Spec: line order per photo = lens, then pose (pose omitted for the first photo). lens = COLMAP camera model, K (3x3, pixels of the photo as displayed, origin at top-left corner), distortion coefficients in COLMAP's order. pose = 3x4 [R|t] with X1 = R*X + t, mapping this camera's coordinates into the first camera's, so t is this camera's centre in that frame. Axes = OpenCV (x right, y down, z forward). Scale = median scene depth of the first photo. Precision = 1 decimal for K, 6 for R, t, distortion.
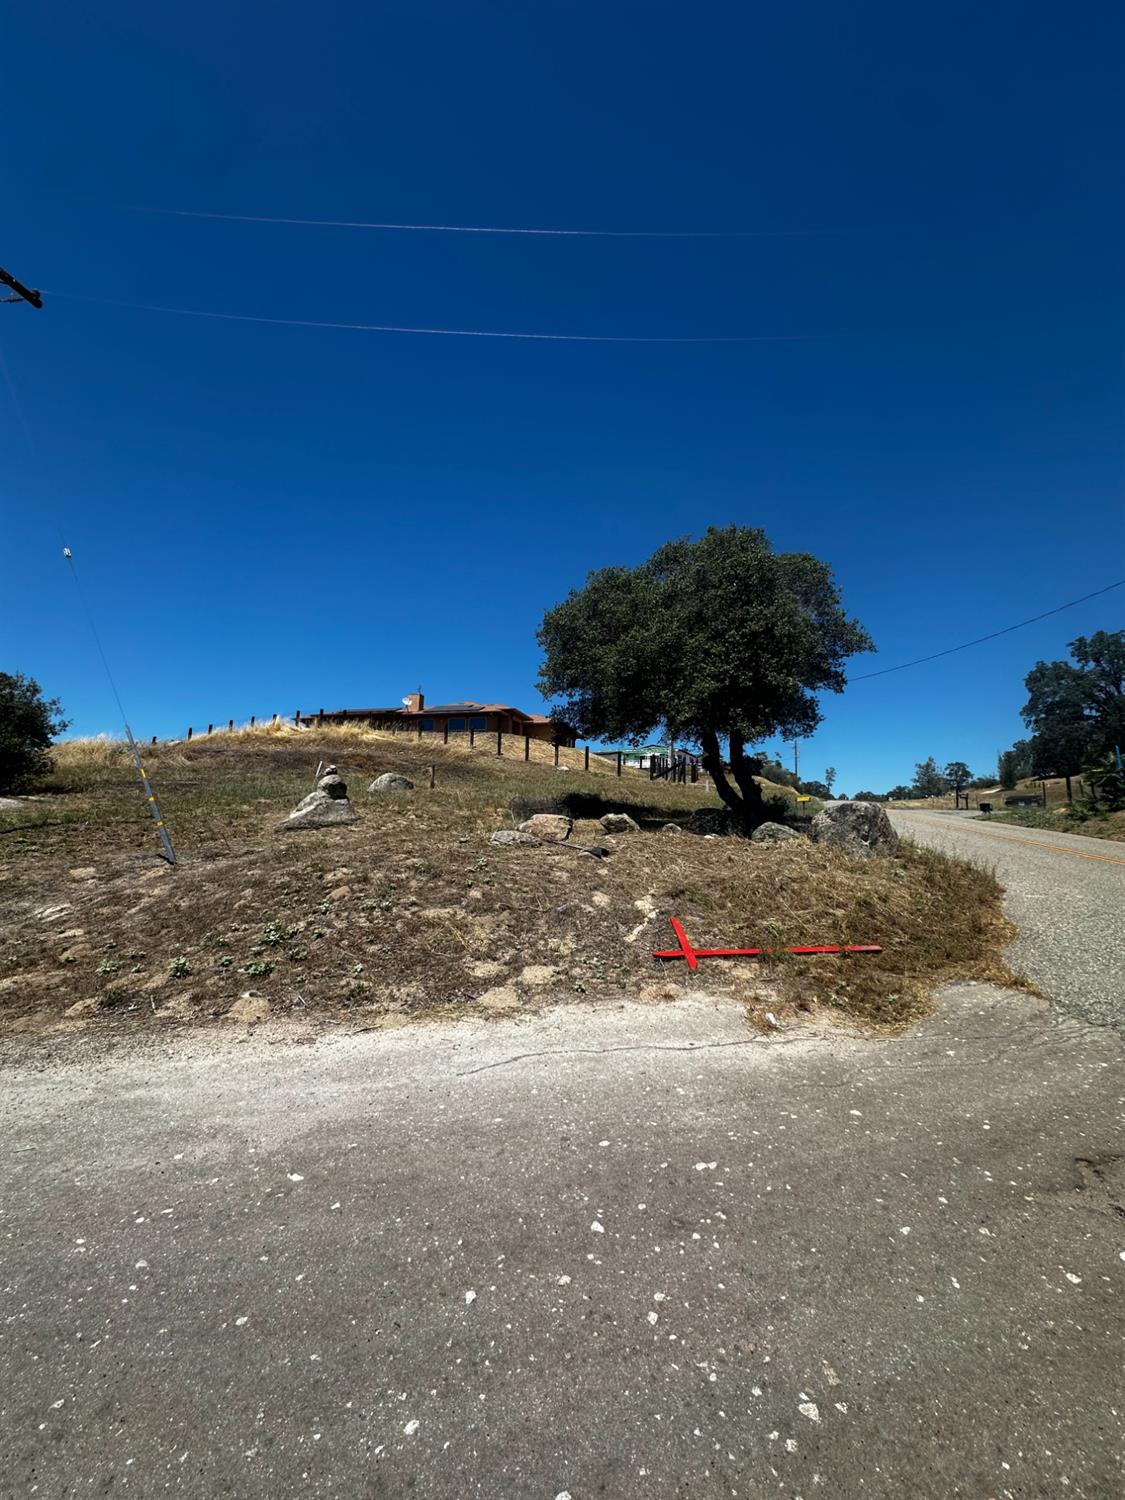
lens RADIAL K [[596.4, 0, 564.4], [0, 596.4, 751.1], [0, 0, 1]] dist [-0.003452, 0.000461]
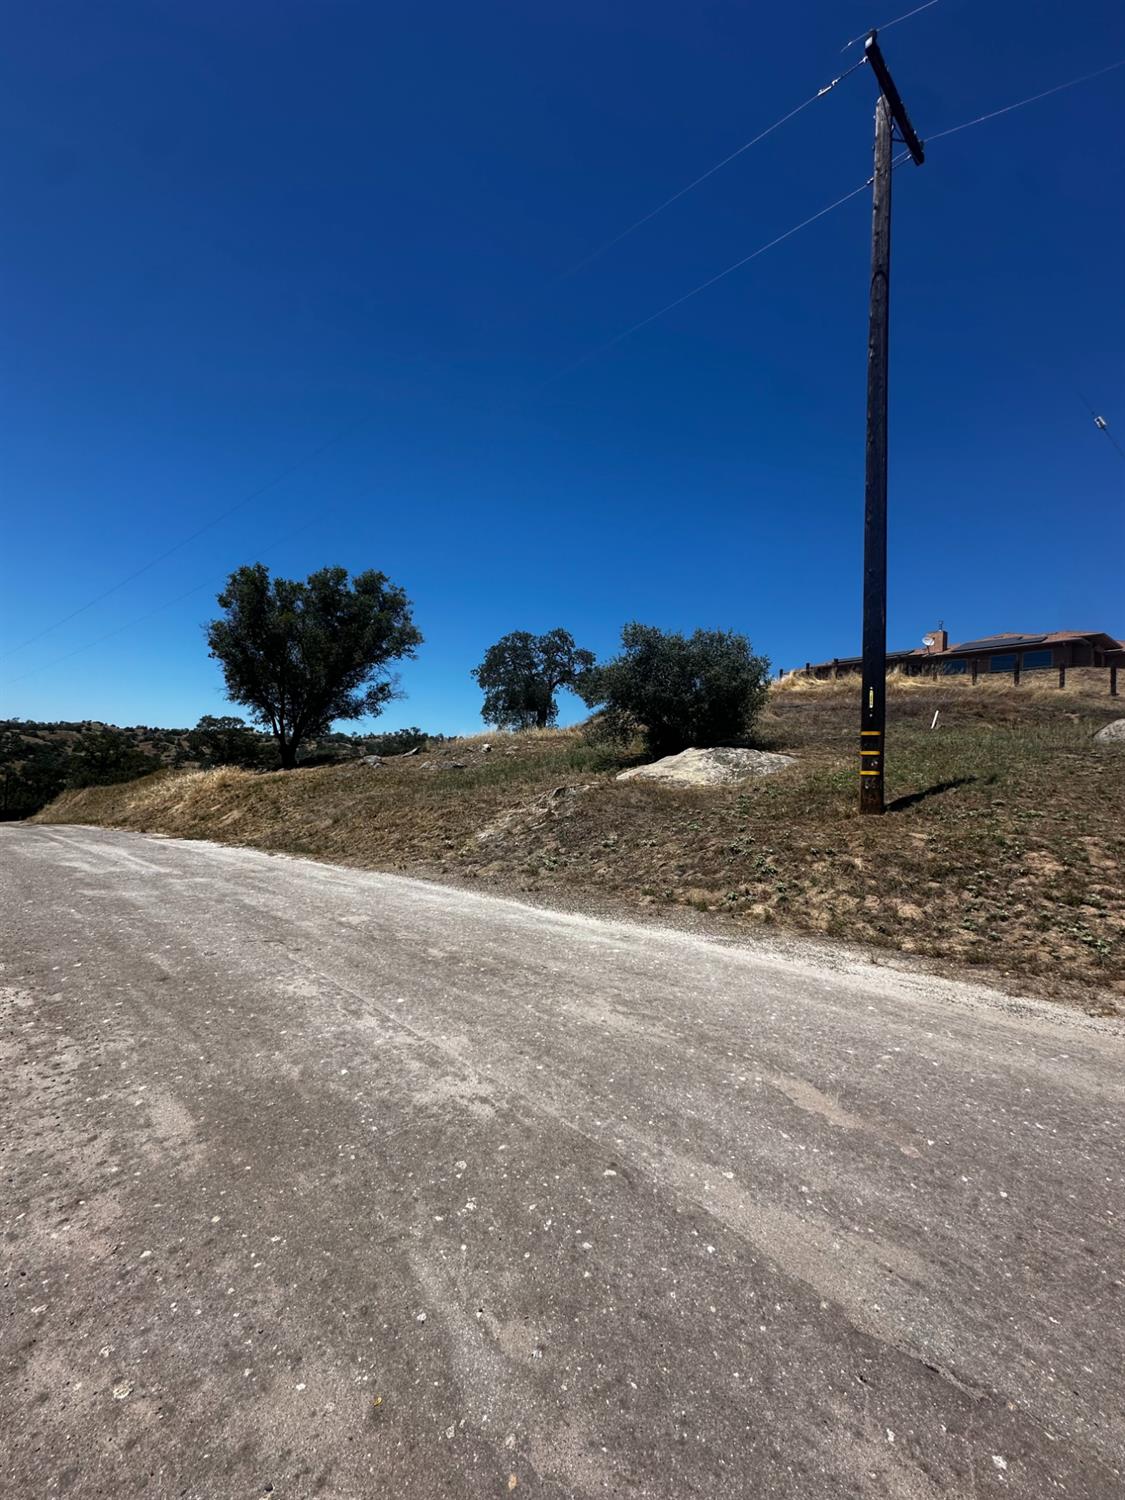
lens RADIAL K [[596.4, 0, 564.4], [0, 596.4, 751.1], [0, 0, 1]] dist [-0.003452, 0.000461]
pose [[0.831371, -0.013810, -0.555546, -0.255898], [0.053199, 0.997078, 0.054826, -0.001294], [0.553165, -0.075135, 0.829677, -0.008134]]
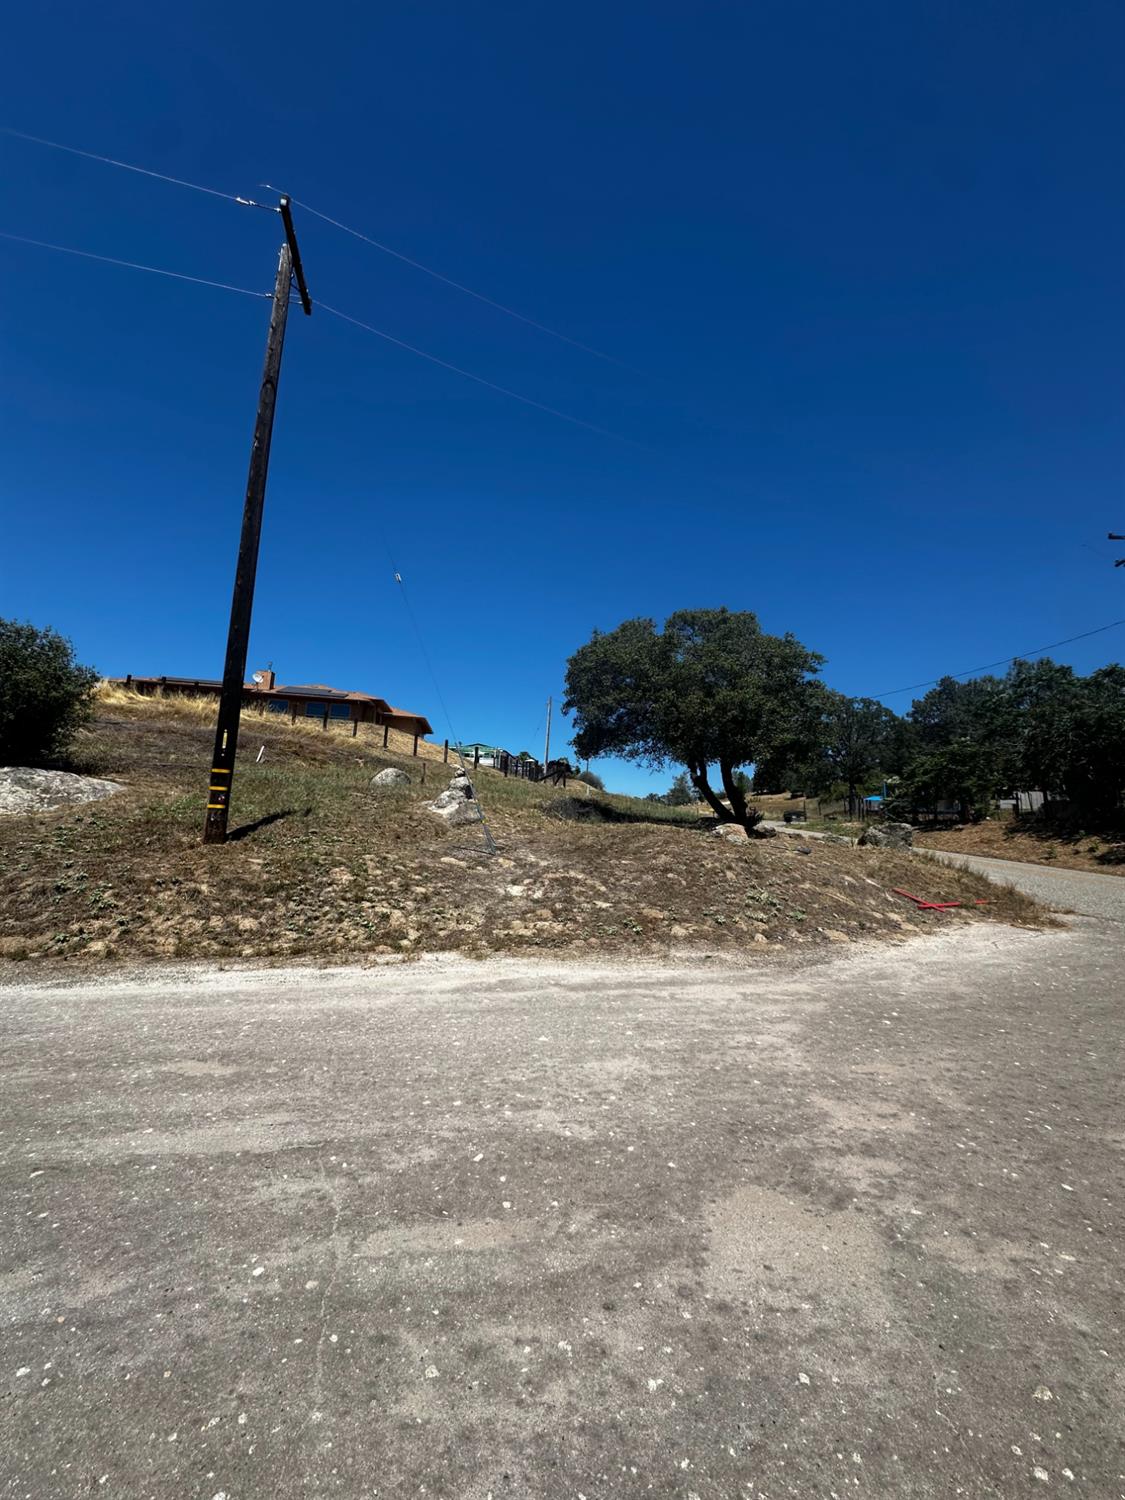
lens RADIAL K [[596.4, 0, 564.4], [0, 596.4, 751.1], [0, 0, 1]] dist [-0.003452, 0.000461]
pose [[0.896511, 0.076762, 0.436321, -0.263727], [-0.083296, 0.996516, -0.004169, -0.007739], [-0.435121, -0.032606, 0.899782, -0.040379]]
